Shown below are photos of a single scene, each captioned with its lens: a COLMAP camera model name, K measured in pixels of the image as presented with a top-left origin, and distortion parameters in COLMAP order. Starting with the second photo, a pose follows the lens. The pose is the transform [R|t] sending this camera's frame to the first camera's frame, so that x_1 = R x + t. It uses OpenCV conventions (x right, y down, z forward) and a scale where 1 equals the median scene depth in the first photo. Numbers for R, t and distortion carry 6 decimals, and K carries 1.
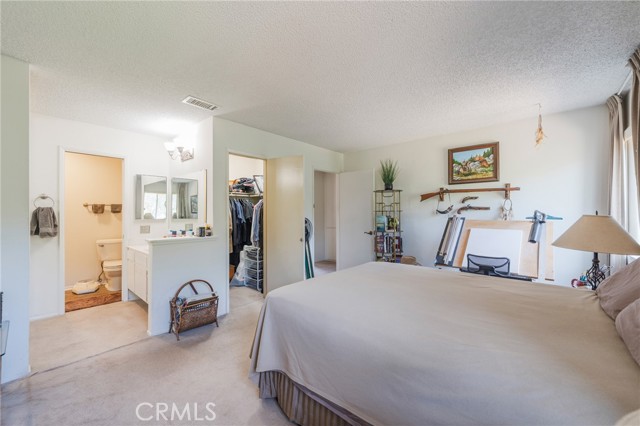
lens RADIAL K [[259.6, 0, 316.9], [0, 259.6, 210.6], [0, 0, 1]] dist [0.000518, -0.000058]
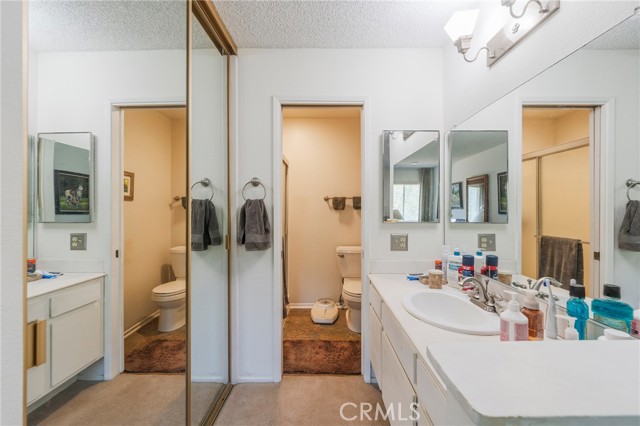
lens RADIAL K [[259.6, 0, 318.0], [0, 259.6, 209.6], [0, 0, 1]] dist [0.000518, -0.000058]
pose [[0.660698, -0.002379, -0.750648, -0.361218], [0.009145, 0.999946, 0.004879, 0.006640], [0.750596, -0.010088, 0.660684, 0.515298]]
